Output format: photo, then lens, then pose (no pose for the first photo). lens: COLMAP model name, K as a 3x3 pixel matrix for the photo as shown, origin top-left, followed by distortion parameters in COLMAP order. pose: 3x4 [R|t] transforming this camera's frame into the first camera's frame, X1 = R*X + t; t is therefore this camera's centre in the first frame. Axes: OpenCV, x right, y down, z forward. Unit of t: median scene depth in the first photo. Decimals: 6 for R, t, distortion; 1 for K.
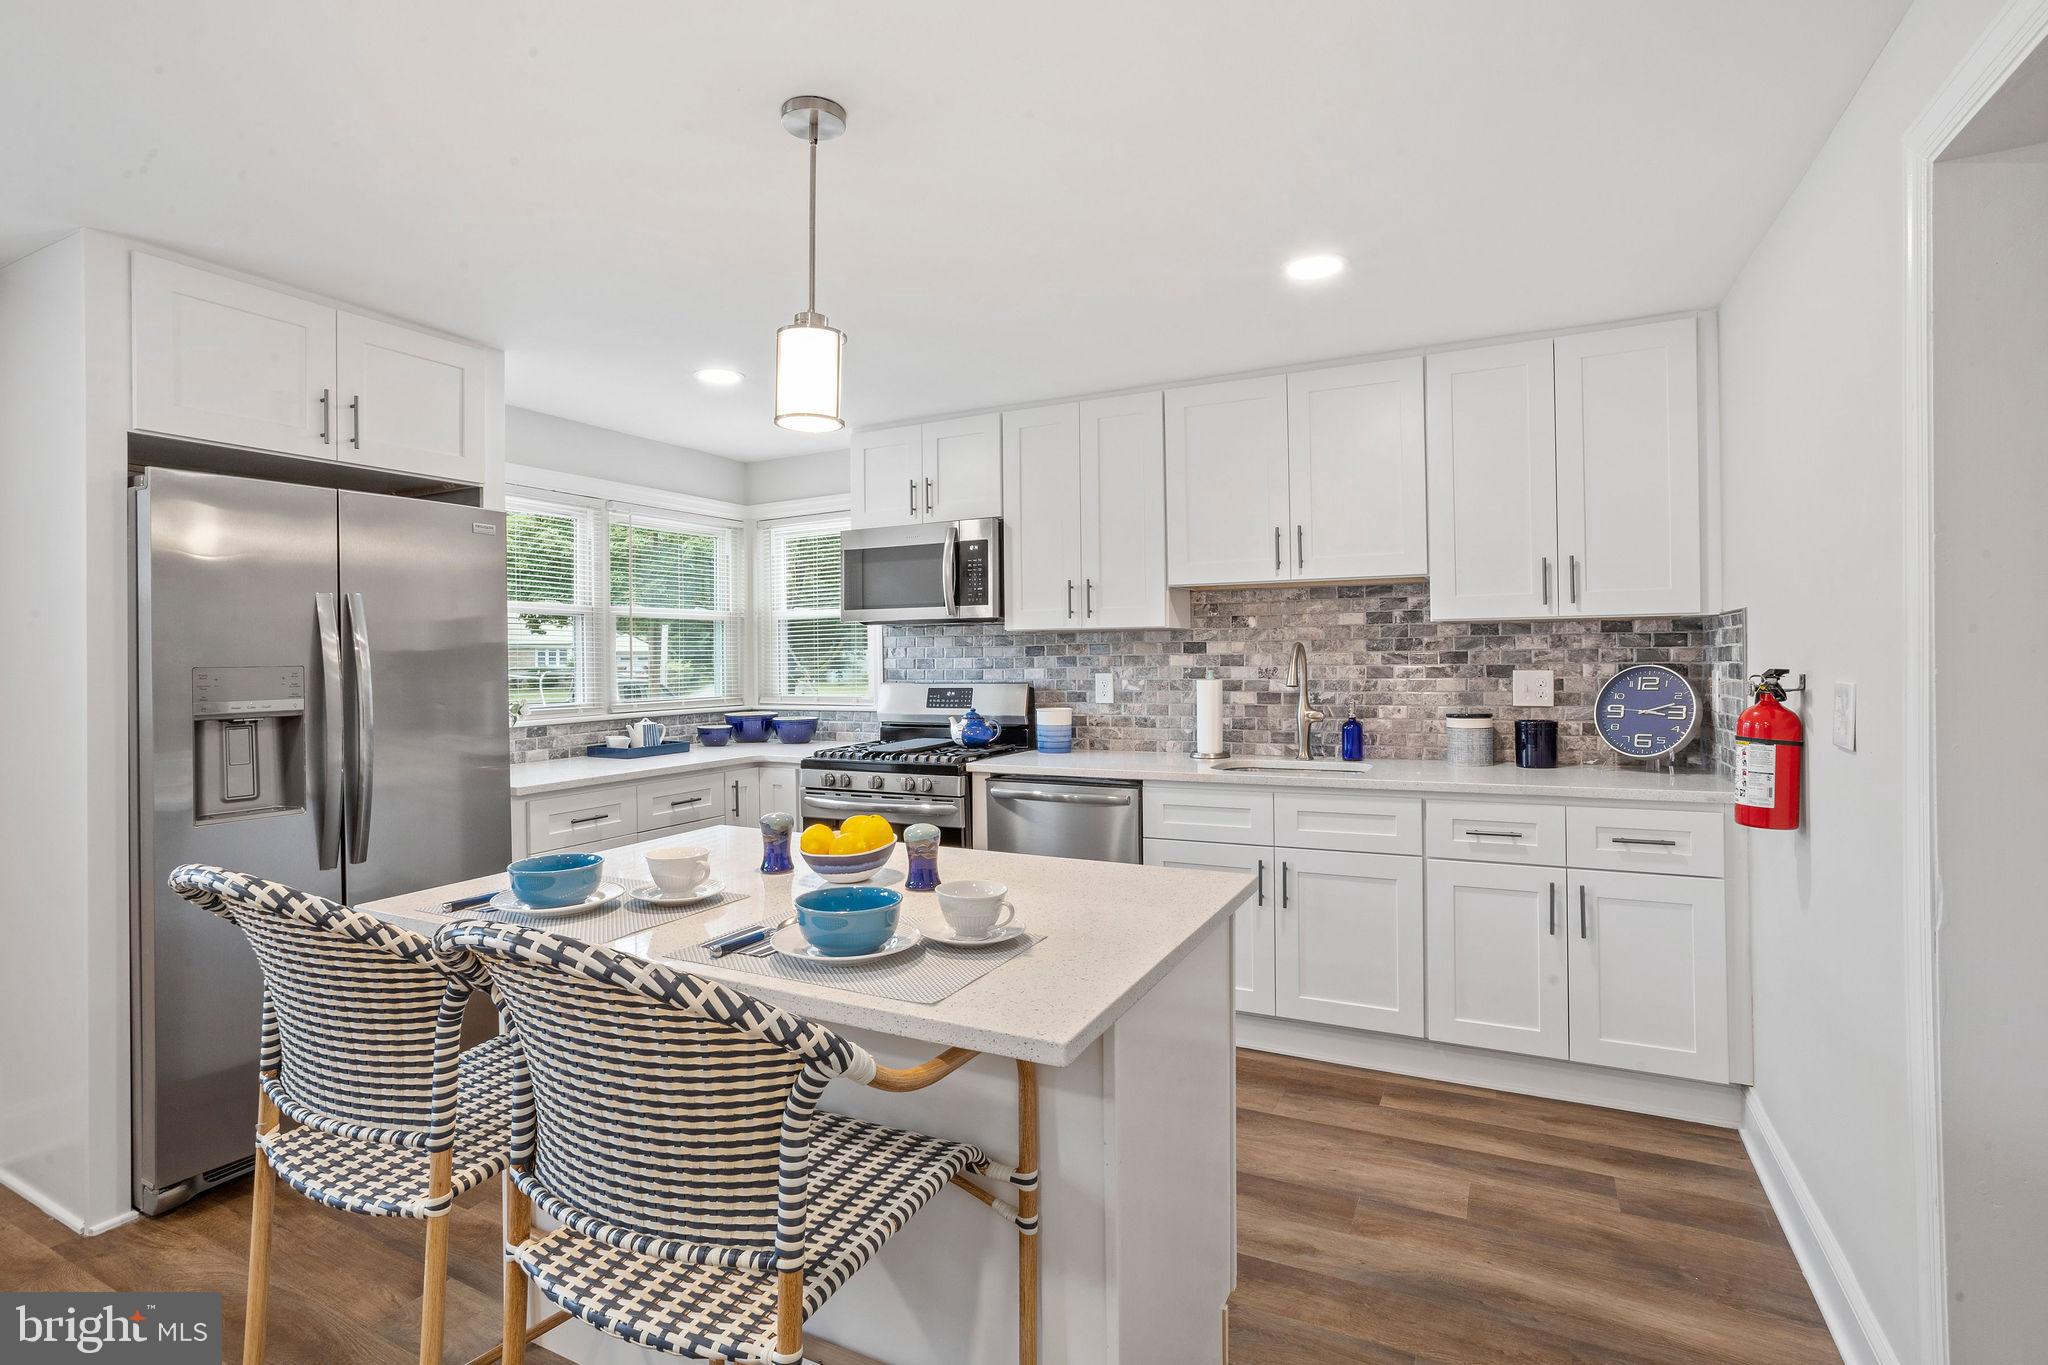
lens RADIAL K [[993.5, 0, 1008.9], [0, 993.5, 660.8], [0, 0, 1]] dist [-0.057569, 0.045194]
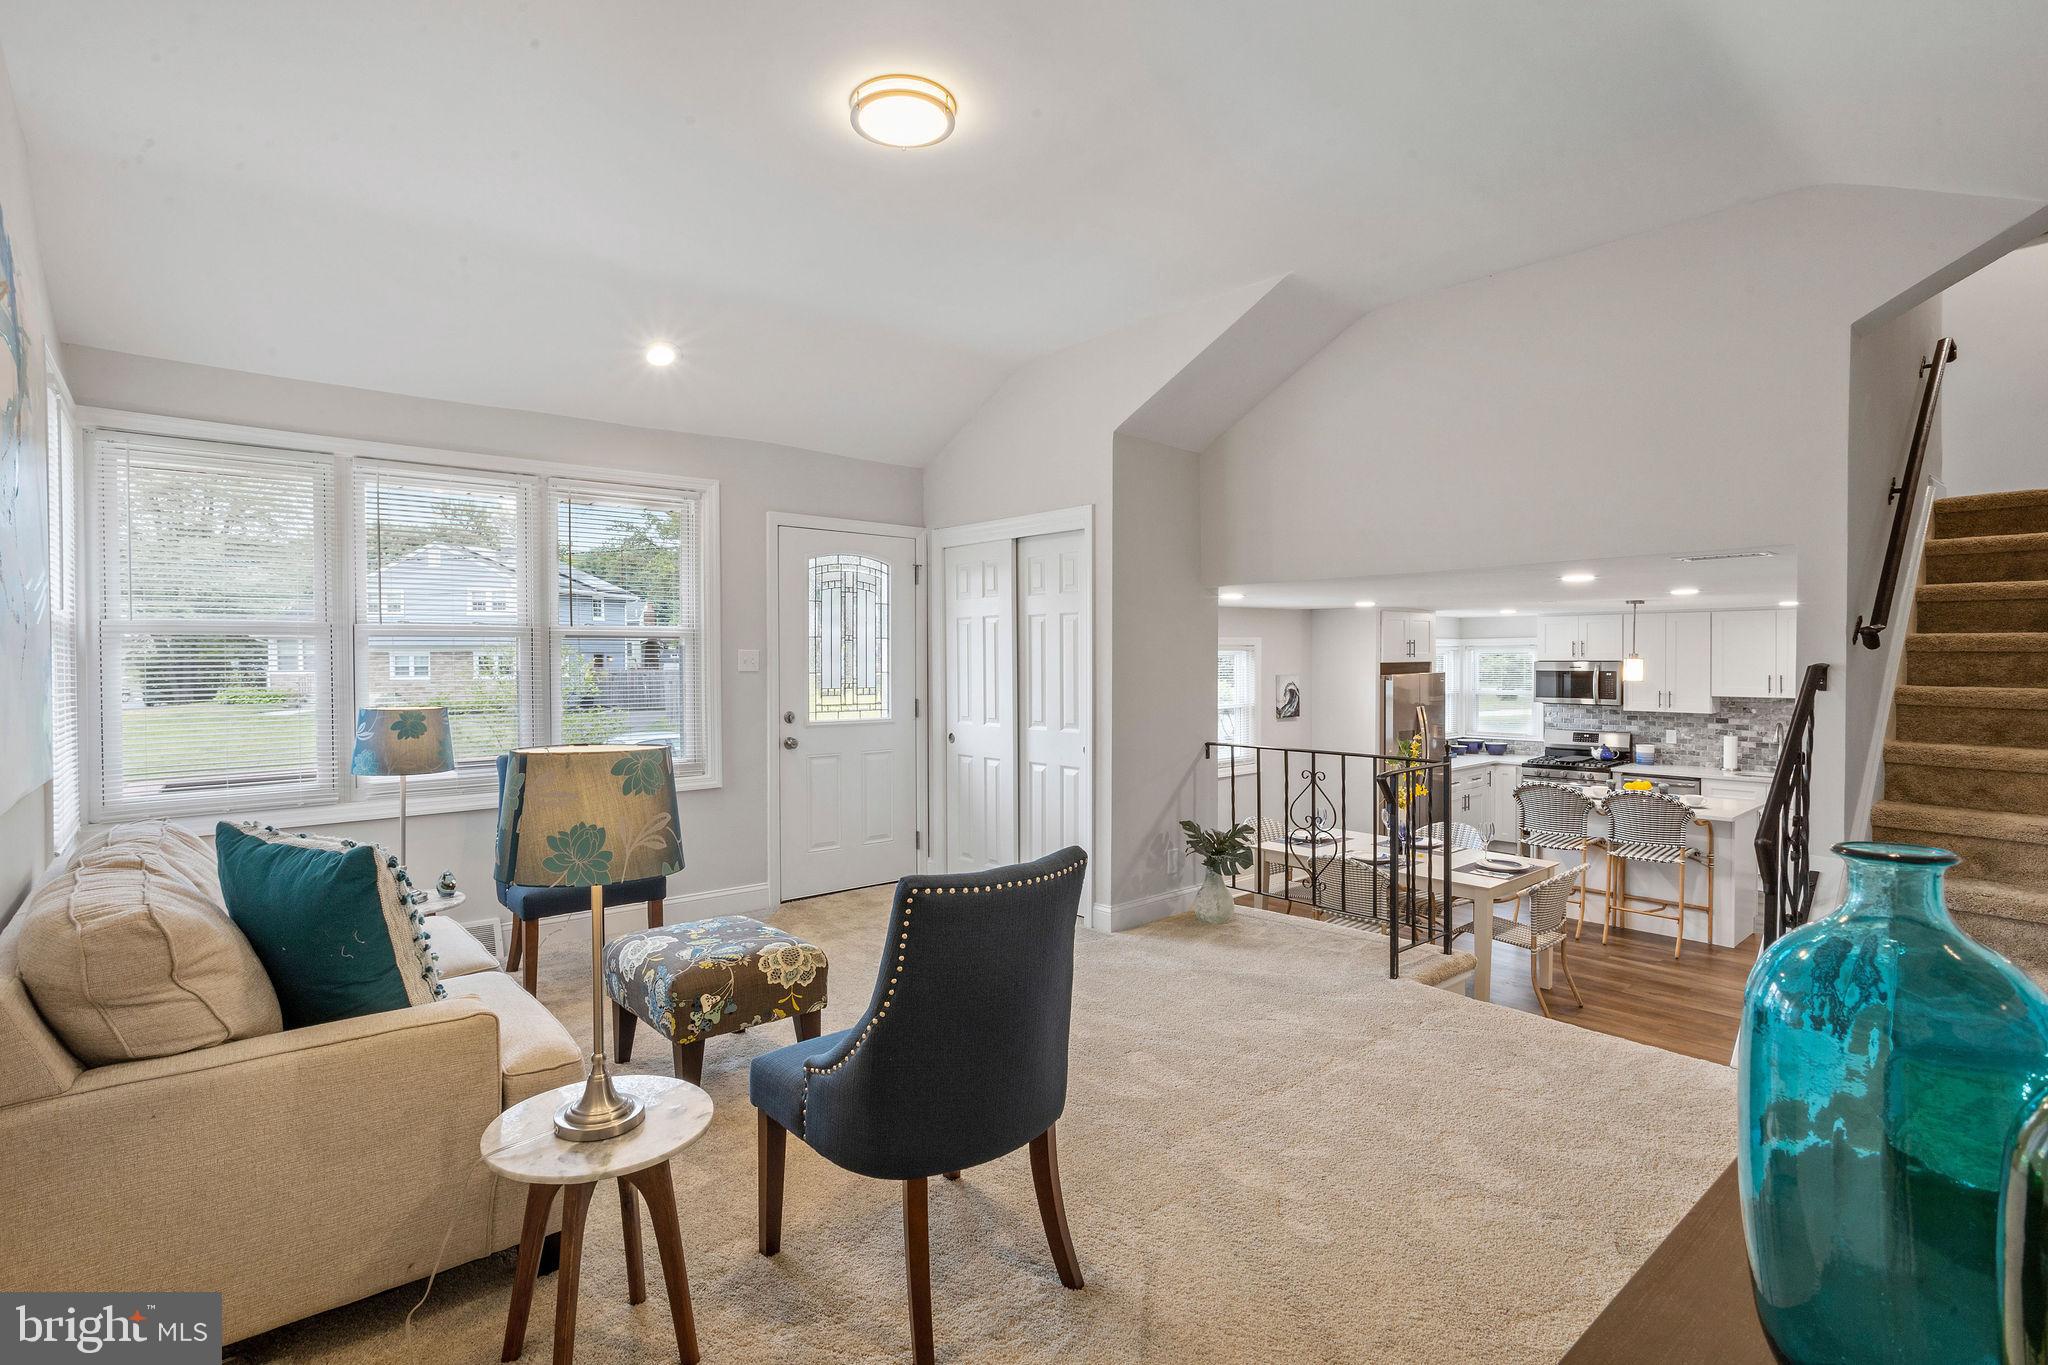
lens RADIAL K [[993.5, 0, 1008.9], [0, 993.5, 660.8], [0, 0, 1]] dist [-0.057569, 0.045194]
pose [[0.927997, 0.008686, -0.372486, -0.504381], [-0.007698, 0.999962, 0.004142, -0.151201], [0.372508, -0.000976, 0.928029, -1.699840]]
